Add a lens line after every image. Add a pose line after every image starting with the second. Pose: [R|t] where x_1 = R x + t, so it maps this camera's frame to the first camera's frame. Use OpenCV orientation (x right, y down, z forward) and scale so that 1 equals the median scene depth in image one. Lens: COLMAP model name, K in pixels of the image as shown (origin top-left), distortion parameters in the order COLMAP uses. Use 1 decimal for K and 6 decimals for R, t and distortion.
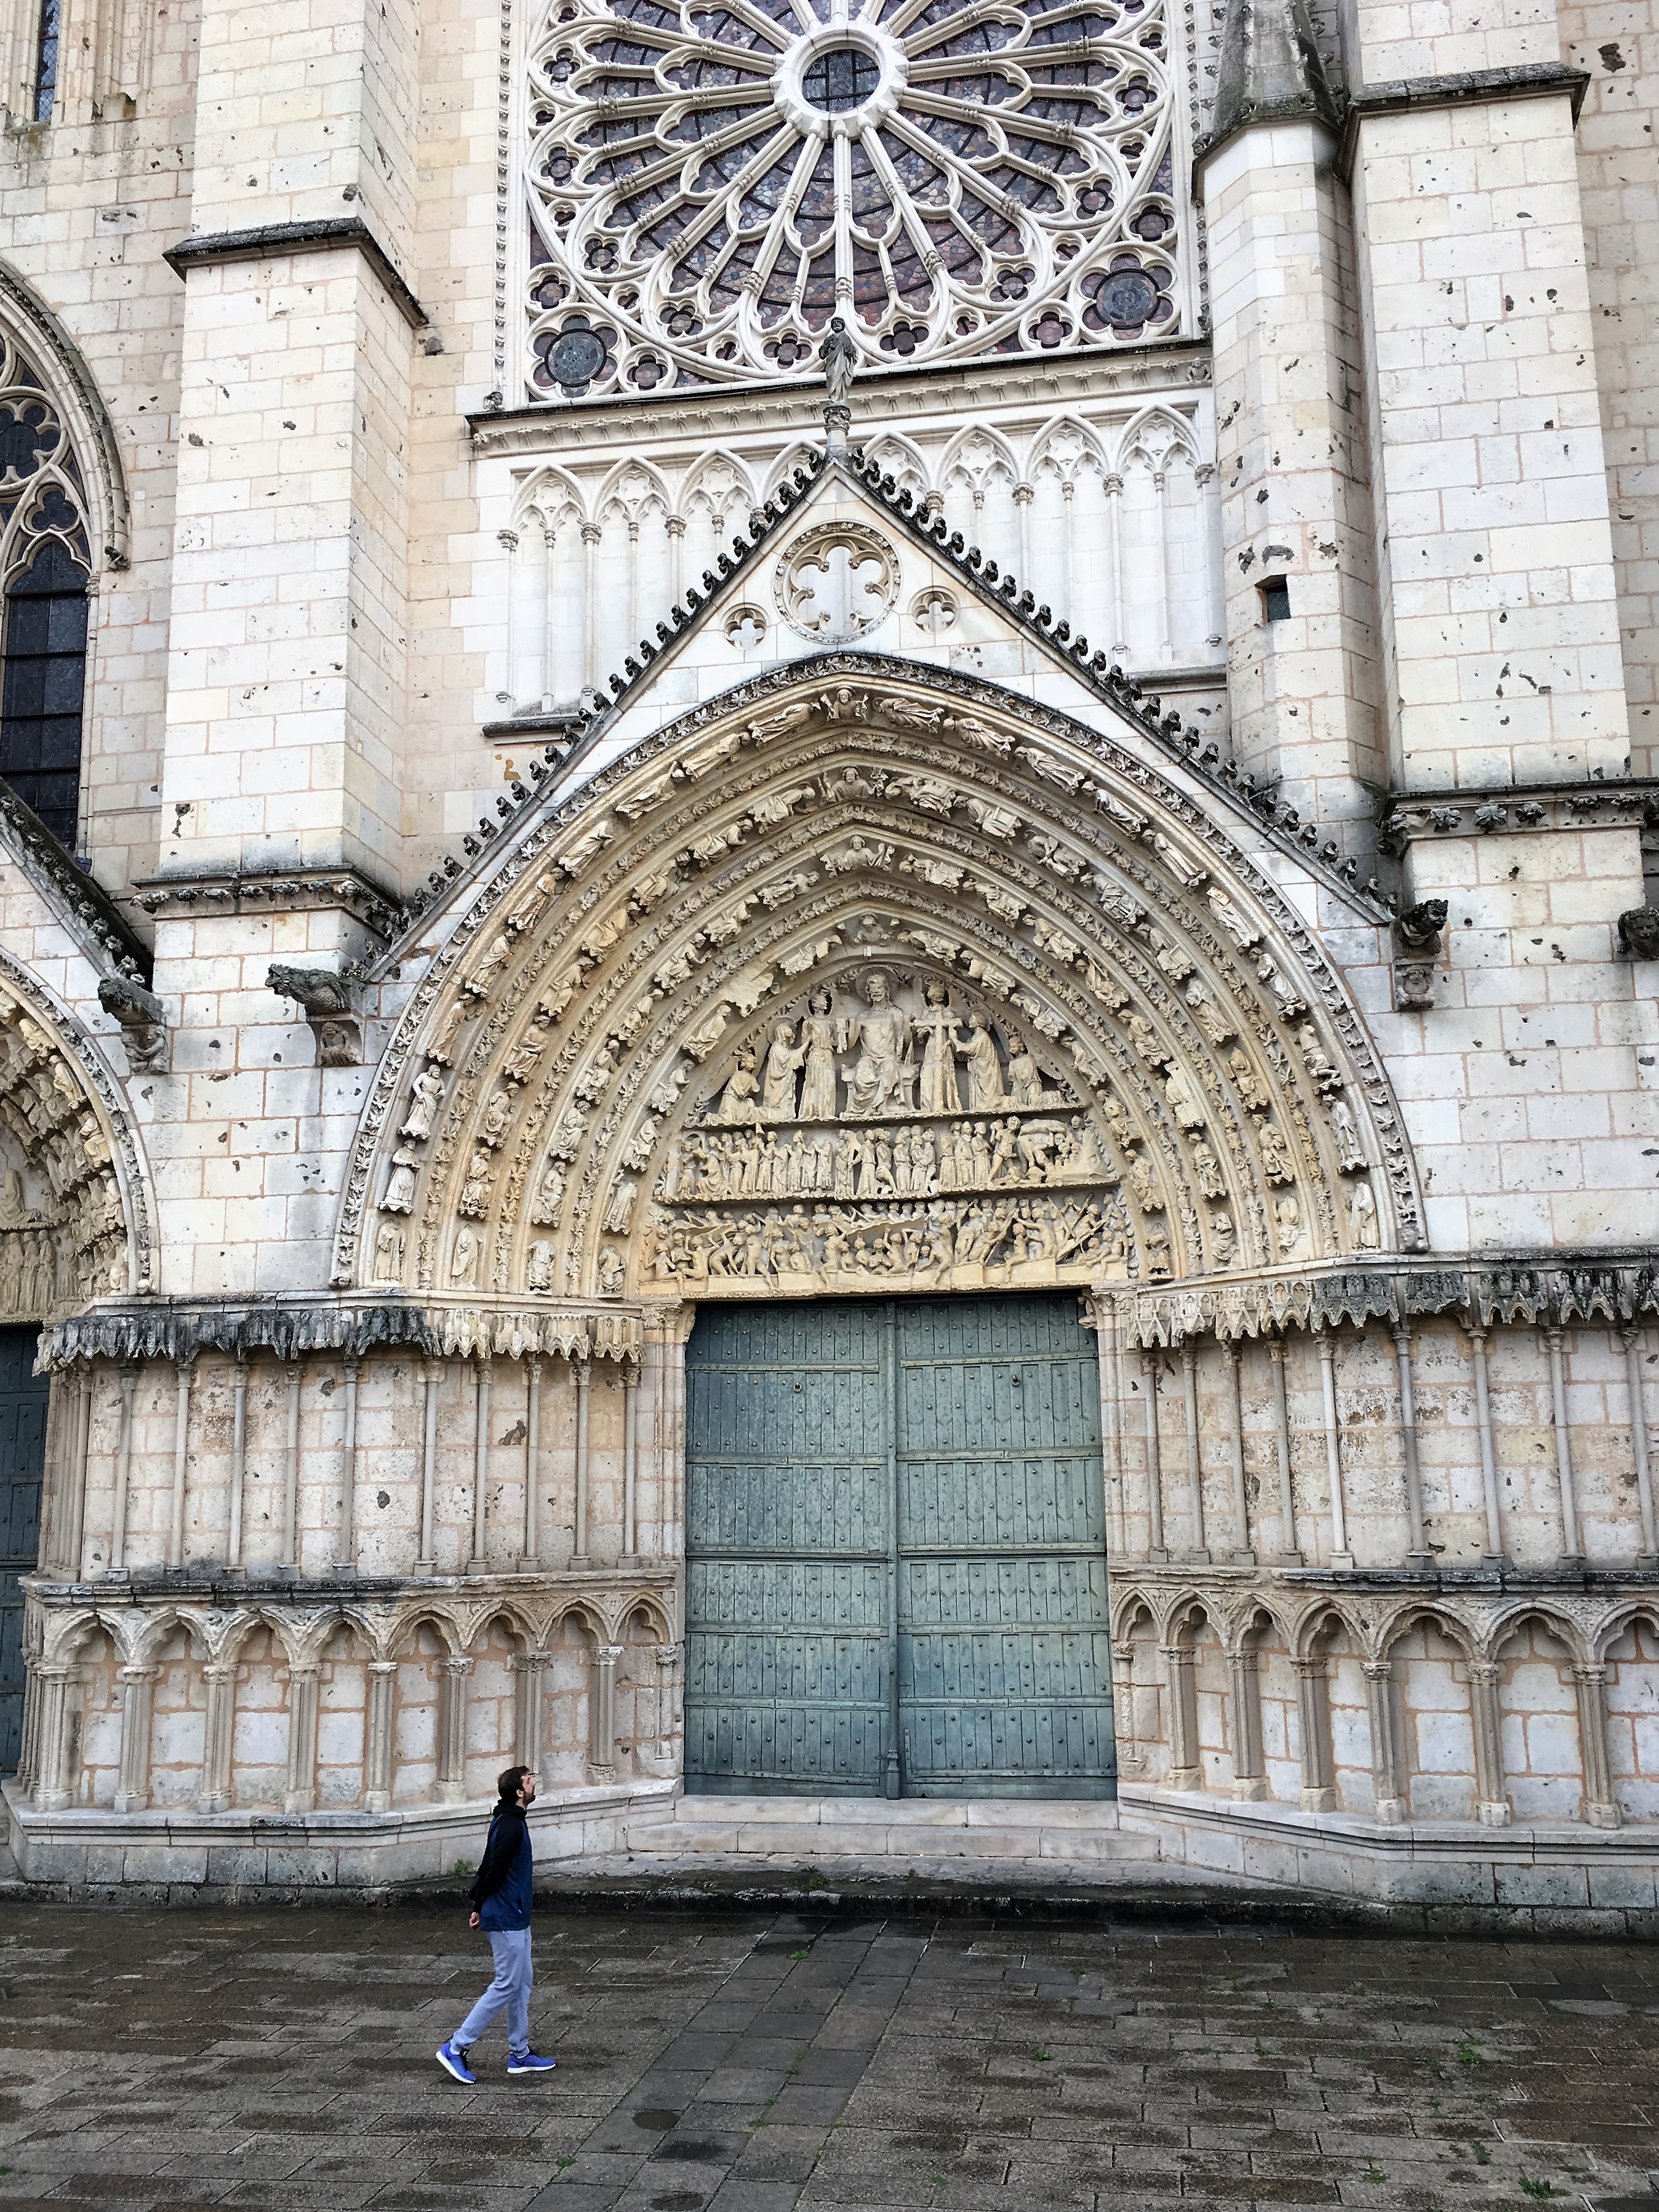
lens RADIAL K [[1953.6, 0, 834.8], [0, 1953.6, 1077.3], [0, 0, 1]] dist [0.065608, -0.090610]
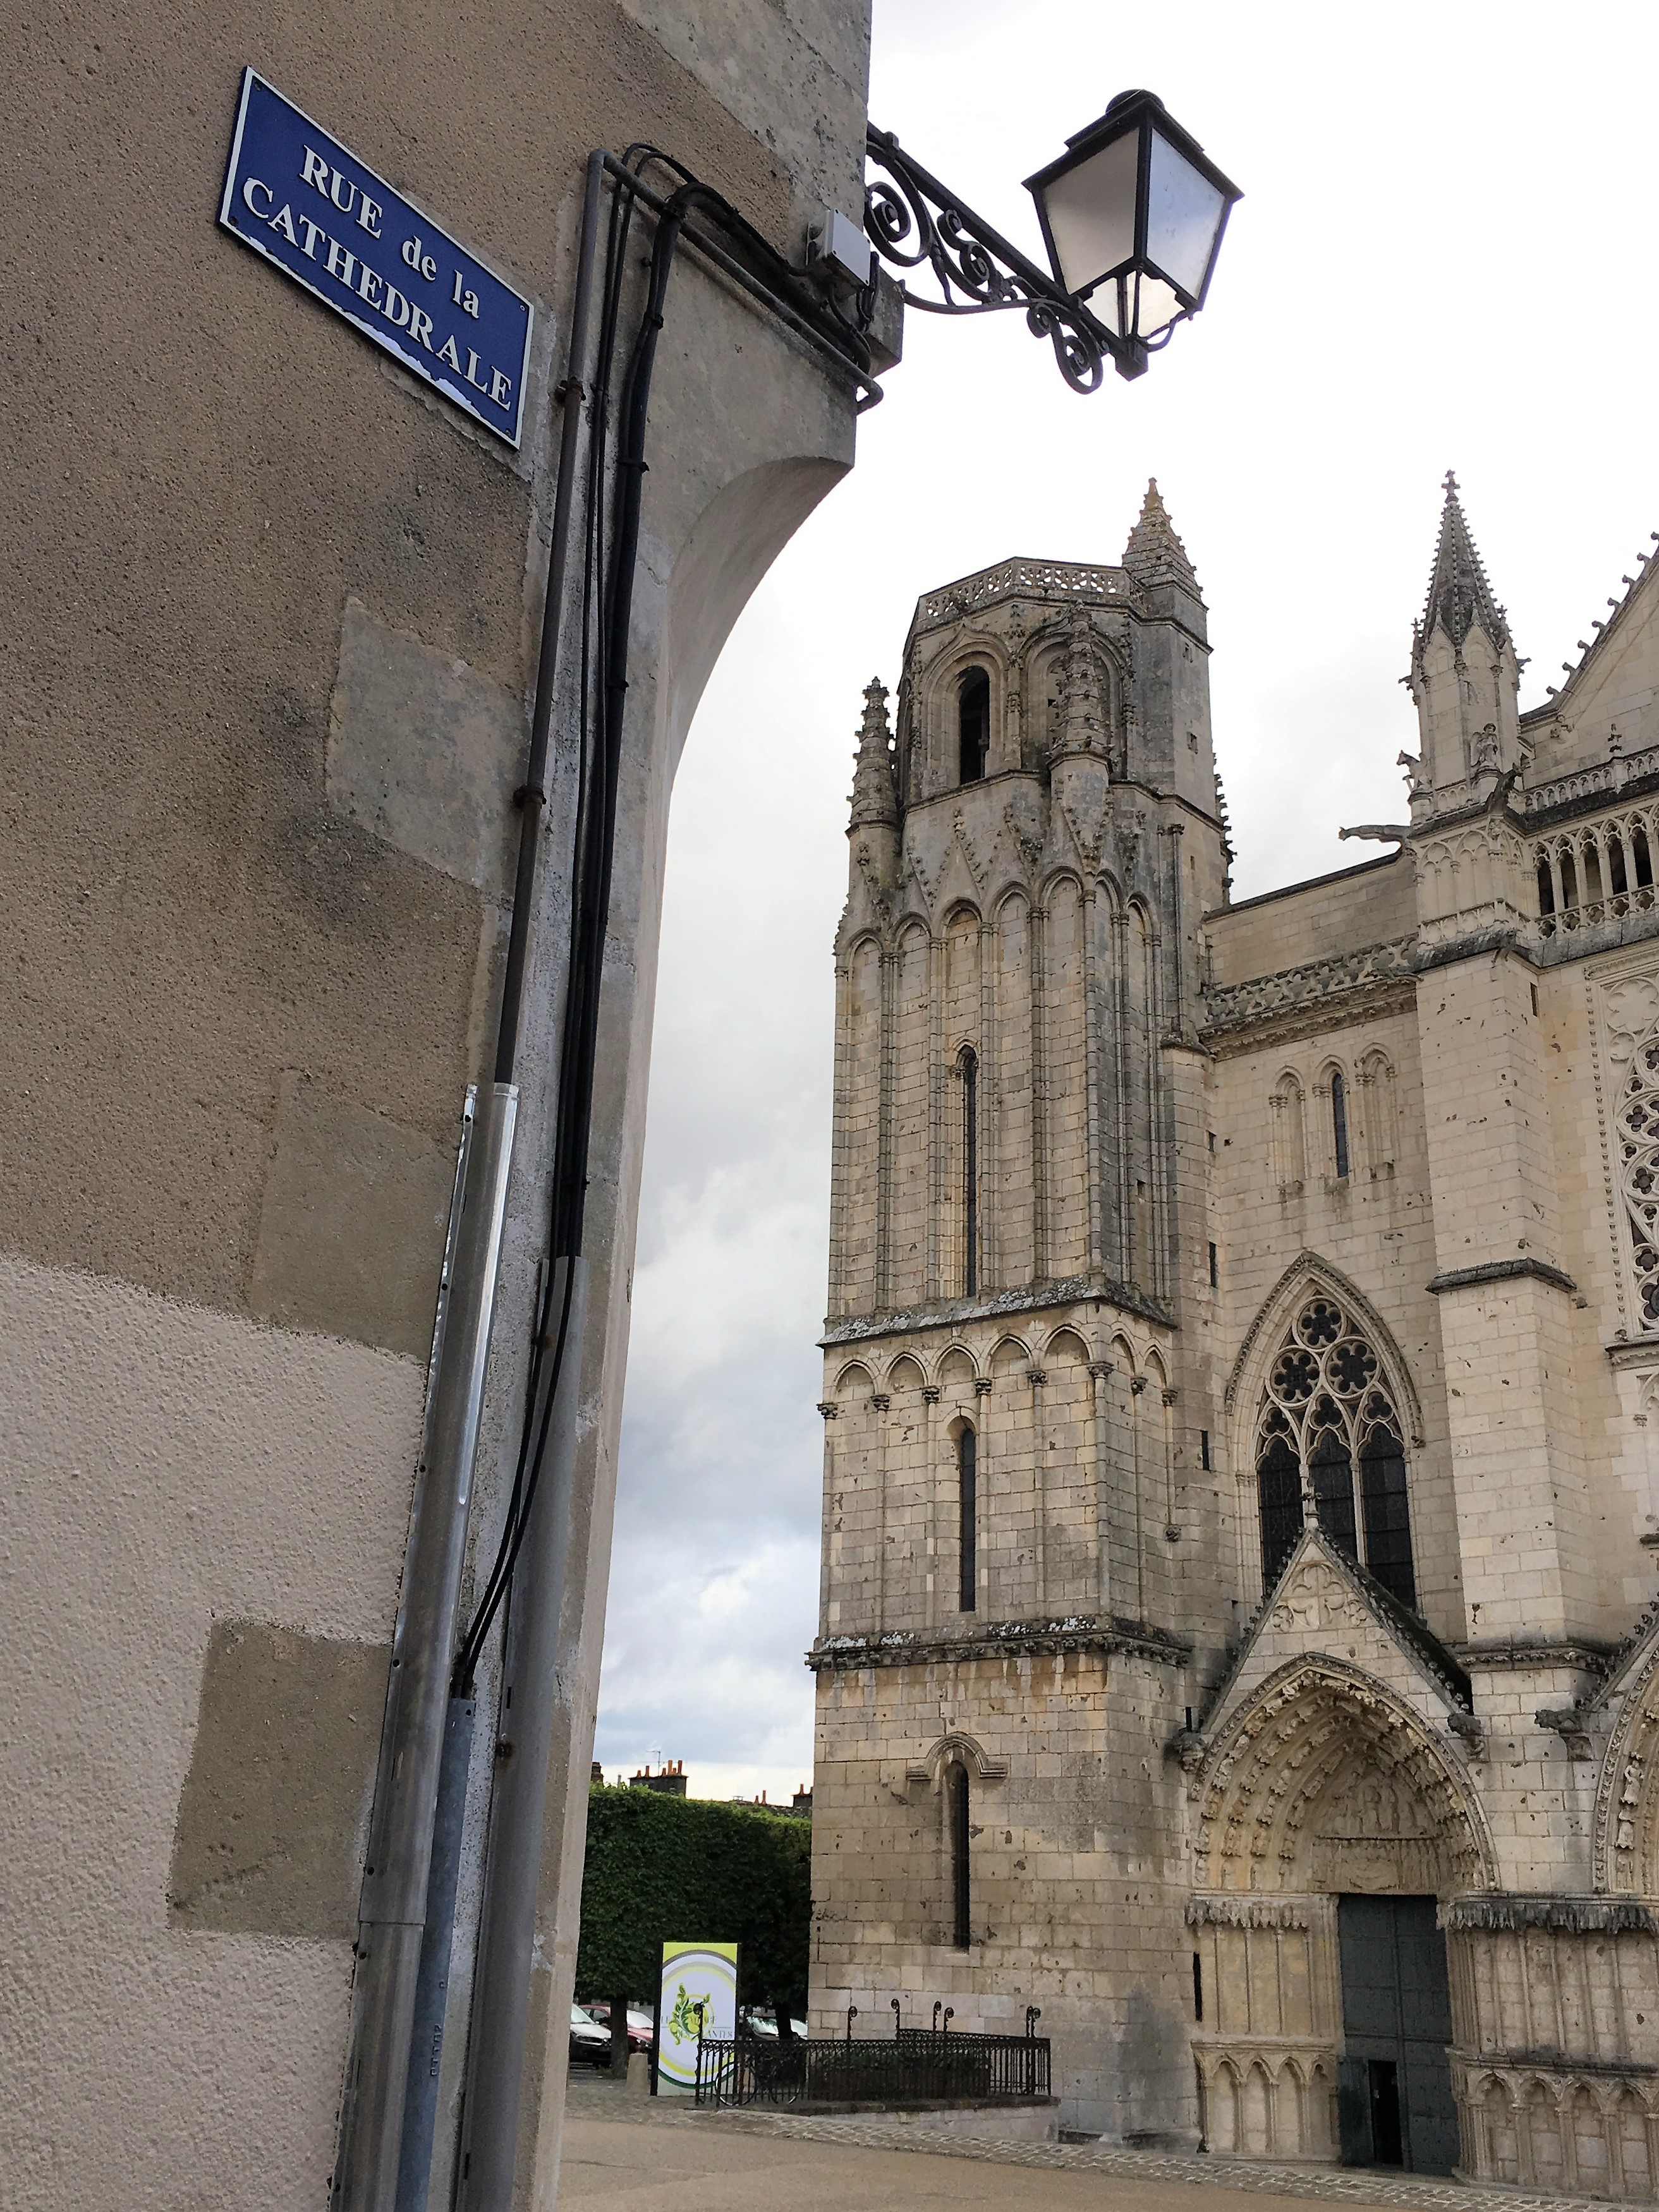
lens RADIAL K [[2150.7, 0, 835.0], [0, 2150.7, 1091.8], [0, 0, 1]] dist [0.050914, -0.033683]
pose [[0.826744, -0.165845, -0.537578, 0.348678], [0.071463, 0.978779, -0.192055, -0.267042], [0.558021, 0.120363, 0.821051, -1.077298]]
